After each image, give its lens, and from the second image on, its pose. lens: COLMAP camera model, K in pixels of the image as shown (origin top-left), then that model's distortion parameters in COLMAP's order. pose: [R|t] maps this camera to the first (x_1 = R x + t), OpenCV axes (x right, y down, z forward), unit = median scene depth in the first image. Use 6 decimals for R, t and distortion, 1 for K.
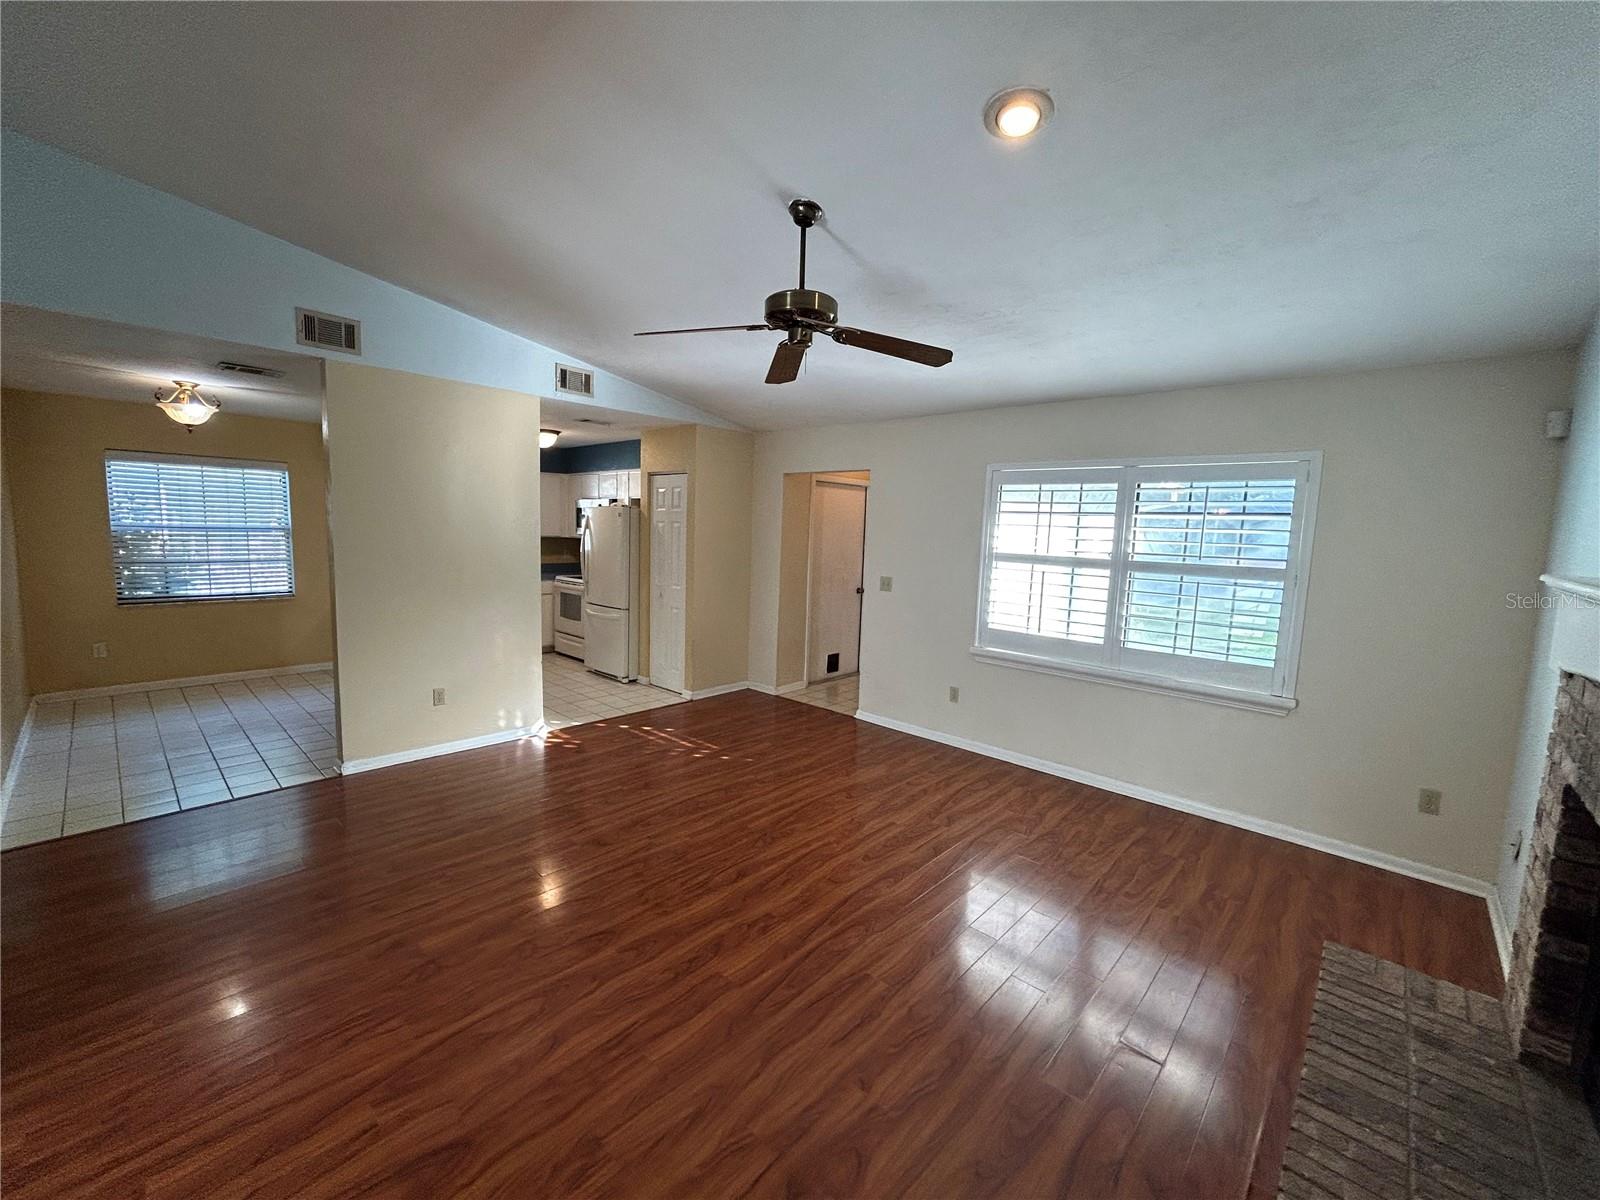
lens RADIAL K [[647.3, 0, 804.6], [0, 647.3, 605.3], [0, 0, 1]] dist [0.005427, 0.000077]
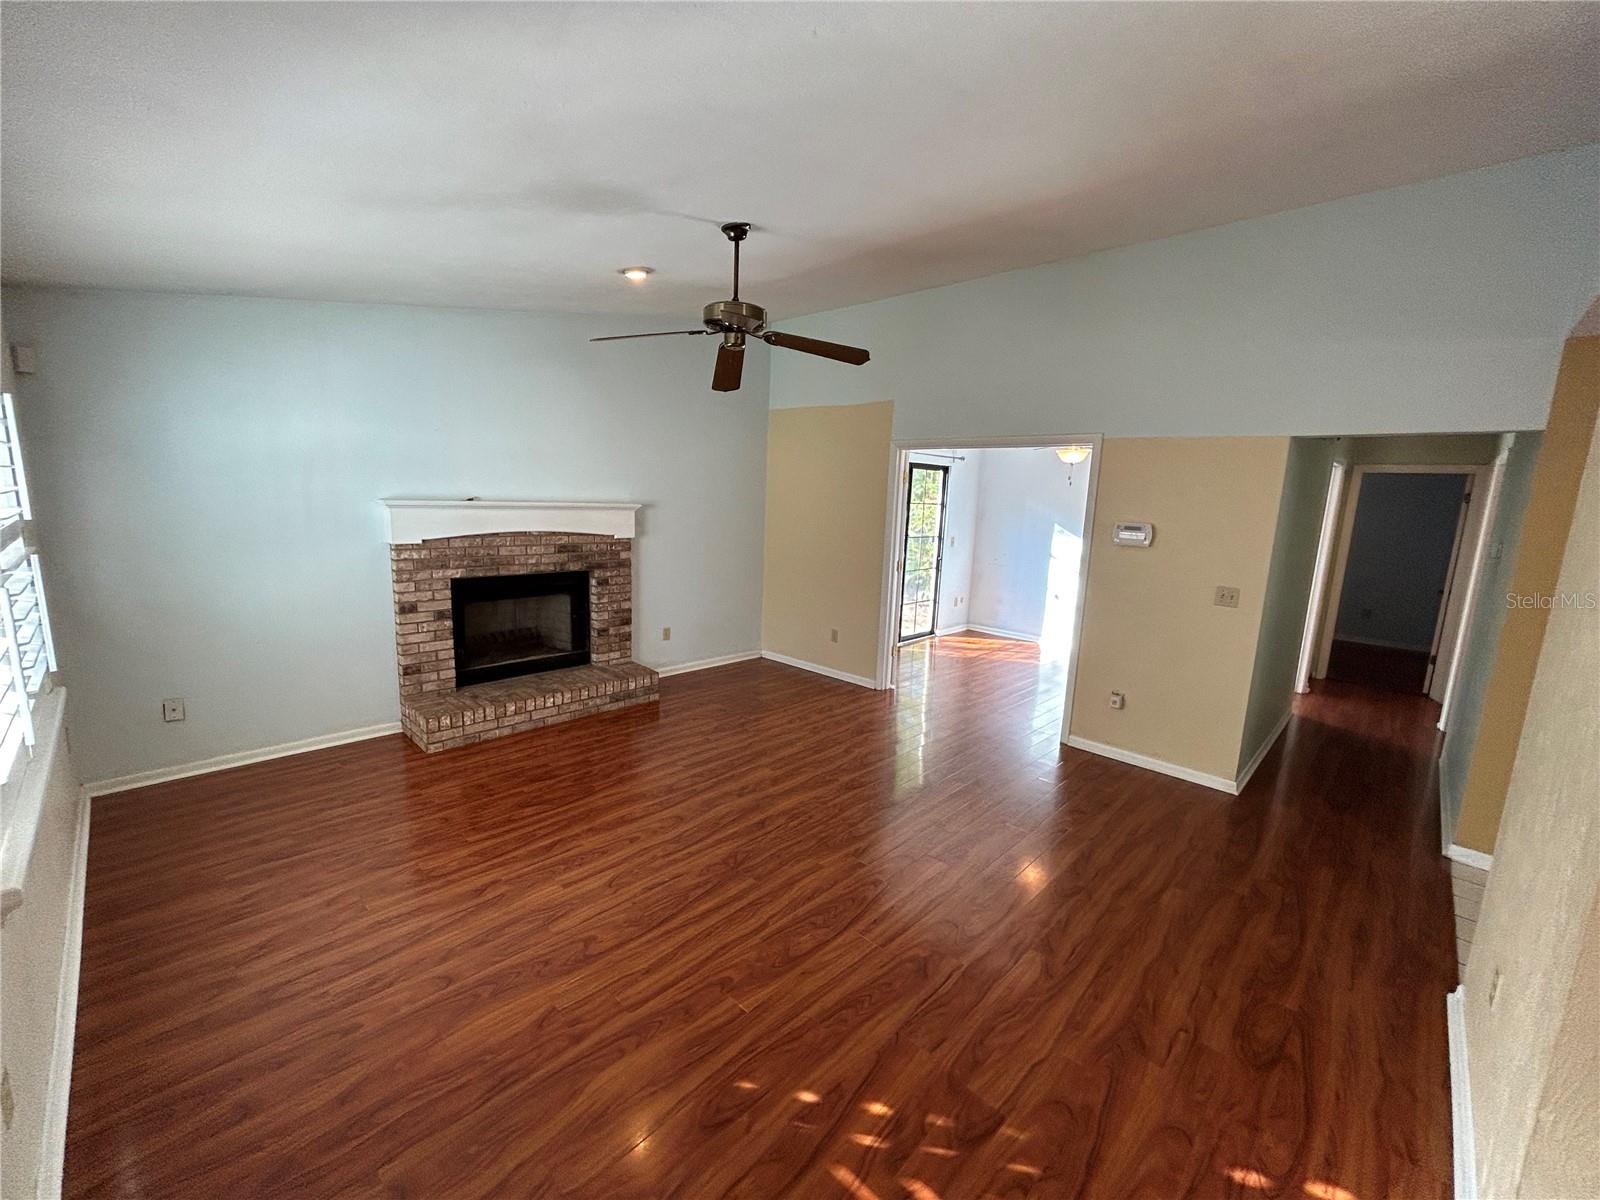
lens RADIAL K [[647.3, 0, 794.0], [0, 647.3, 599.3], [0, 0, 1]] dist [0.005427, 0.000077]
pose [[-0.996991, -0.073620, 0.024286, -0.117858], [-0.063749, 0.956848, 0.283510, -0.206823], [-0.044110, 0.281109, -0.958662, 1.508453]]
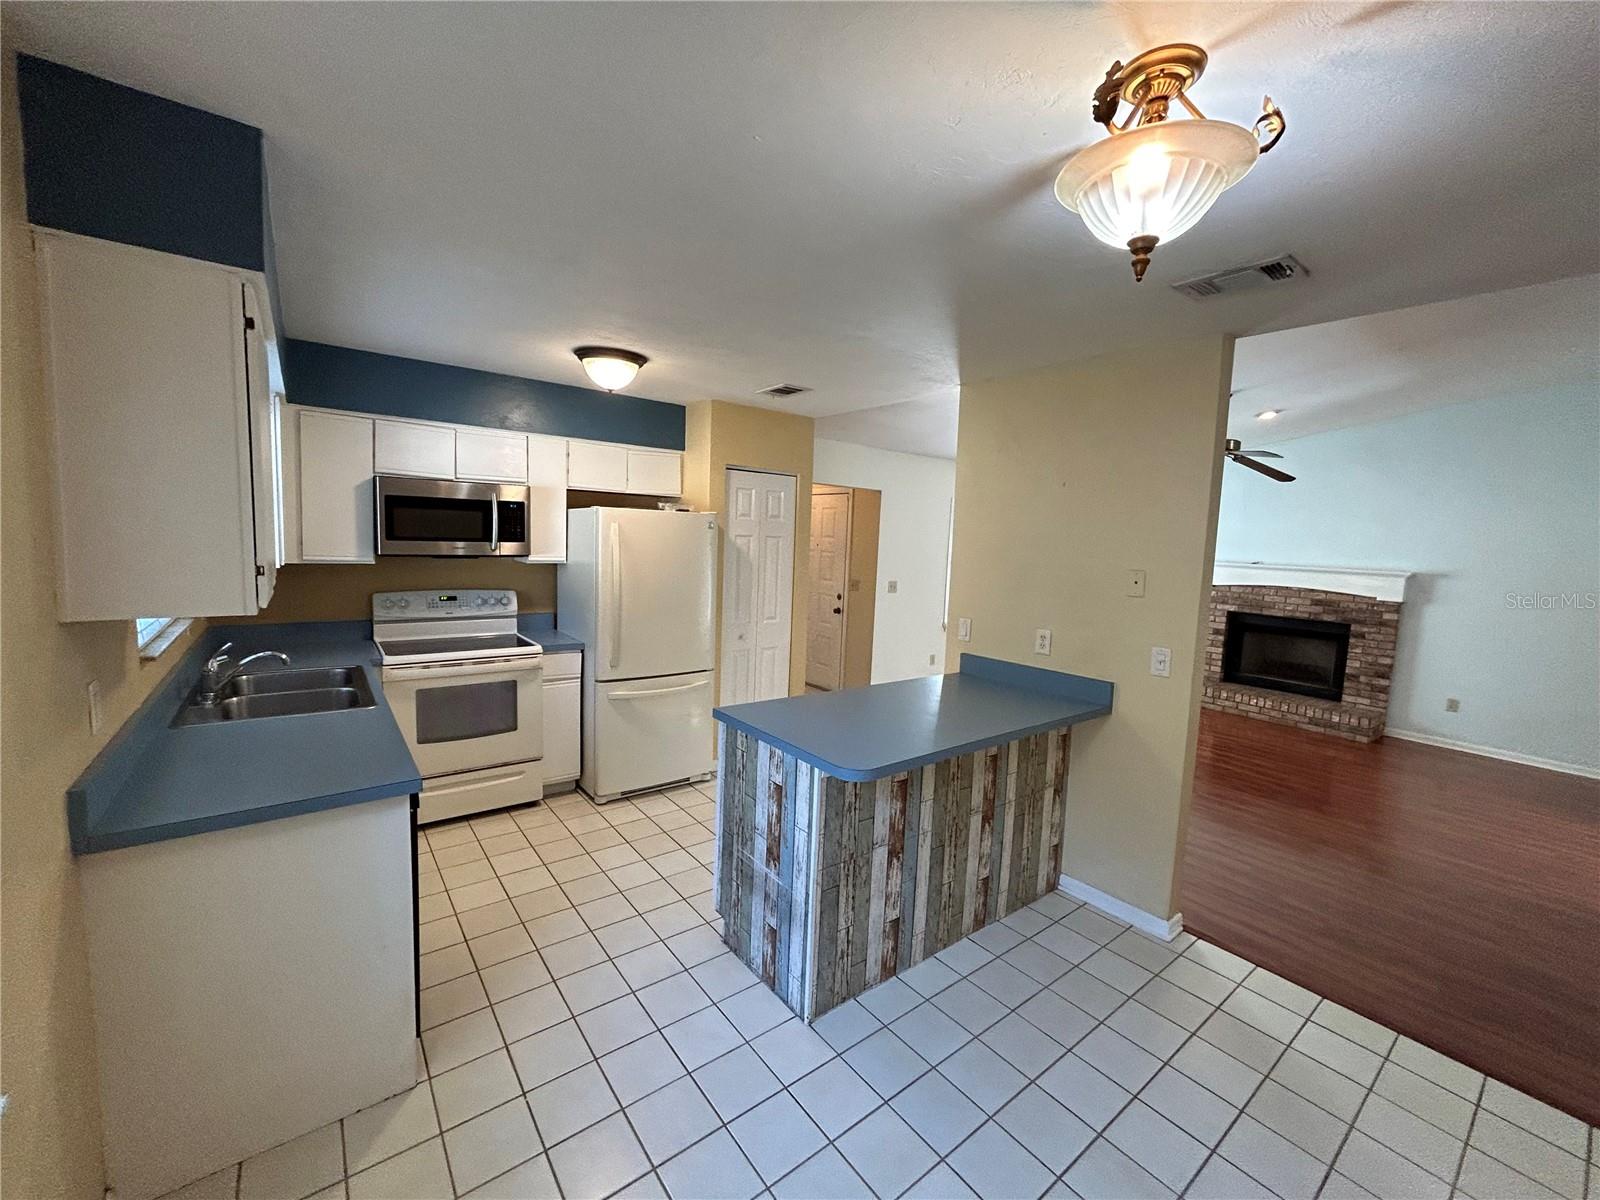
lens RADIAL K [[647.3, 0, 813.0], [0, 647.3, 592.0], [0, 0, 1]] dist [0.005427, 0.000077]
pose [[0.158840, -0.109913, 0.981167, -1.472624], [0.081910, 0.991825, 0.097846, -0.209059], [-0.983901, 0.064826, 0.166544, 1.280433]]
